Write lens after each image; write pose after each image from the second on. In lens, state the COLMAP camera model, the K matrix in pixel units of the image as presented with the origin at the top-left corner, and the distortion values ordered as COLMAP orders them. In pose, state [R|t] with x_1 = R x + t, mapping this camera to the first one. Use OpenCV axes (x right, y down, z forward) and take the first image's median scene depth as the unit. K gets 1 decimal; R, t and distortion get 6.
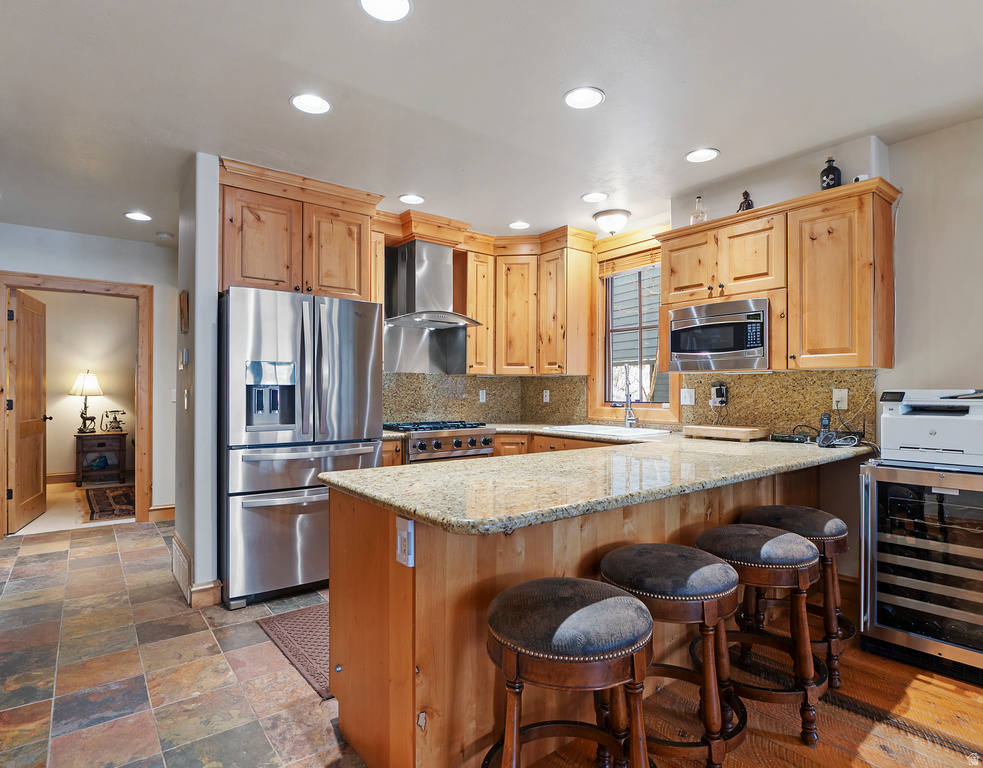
lens RADIAL K [[532.7, 0, 495.4], [0, 532.7, 387.2], [0, 0, 1]] dist [-0.011120, -0.010637]
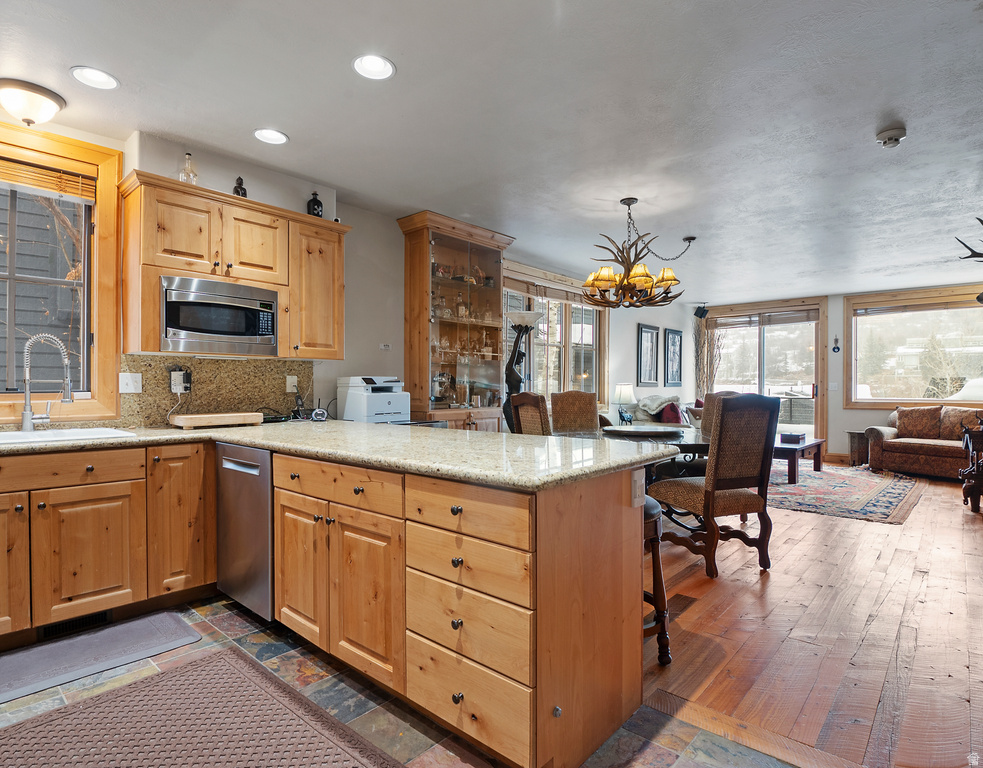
lens RADIAL K [[532.7, 0, 494.3], [0, 532.7, 389.9], [0, 0, 1]] dist [-0.011120, -0.010637]
pose [[-0.181221, -0.006245, 0.983423, -0.585881], [-0.005098, 0.999972, 0.005411, 0.024314], [-0.983429, -0.004033, -0.181248, 0.686349]]
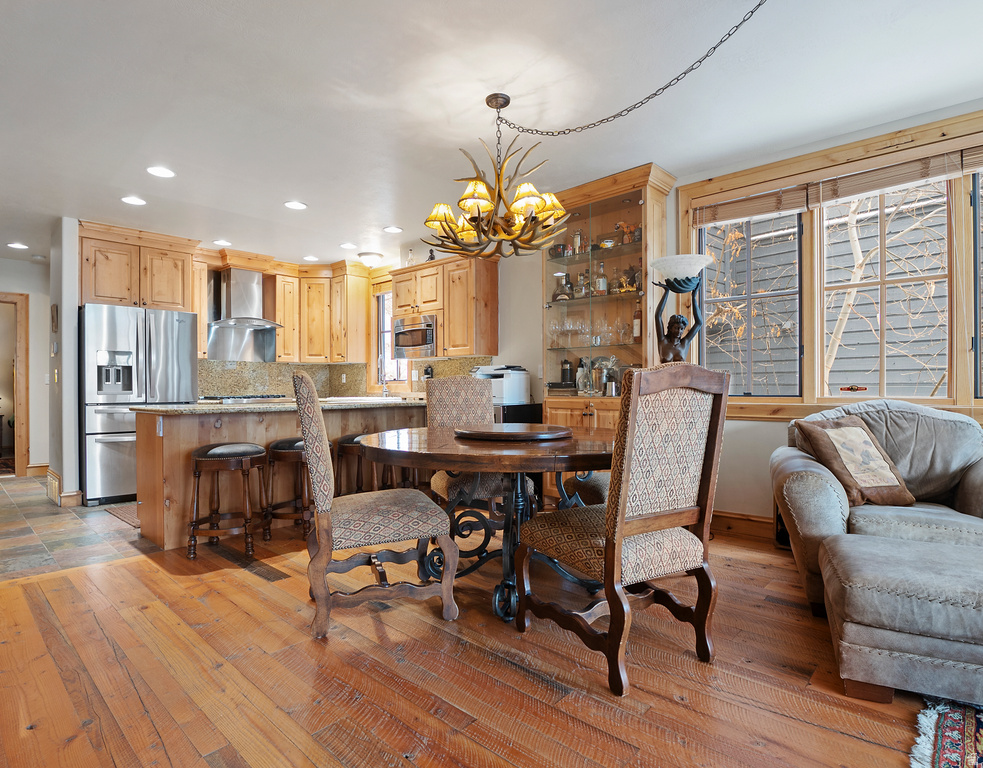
lens RADIAL K [[532.7, 0, 497.4], [0, 532.7, 387.9], [0, 0, 1]] dist [-0.011120, -0.010637]
pose [[0.986396, -0.006533, 0.164258, 0.389268], [0.005465, 0.999961, 0.006957, 0.050750], [-0.164297, -0.005964, 0.986393, -0.649789]]
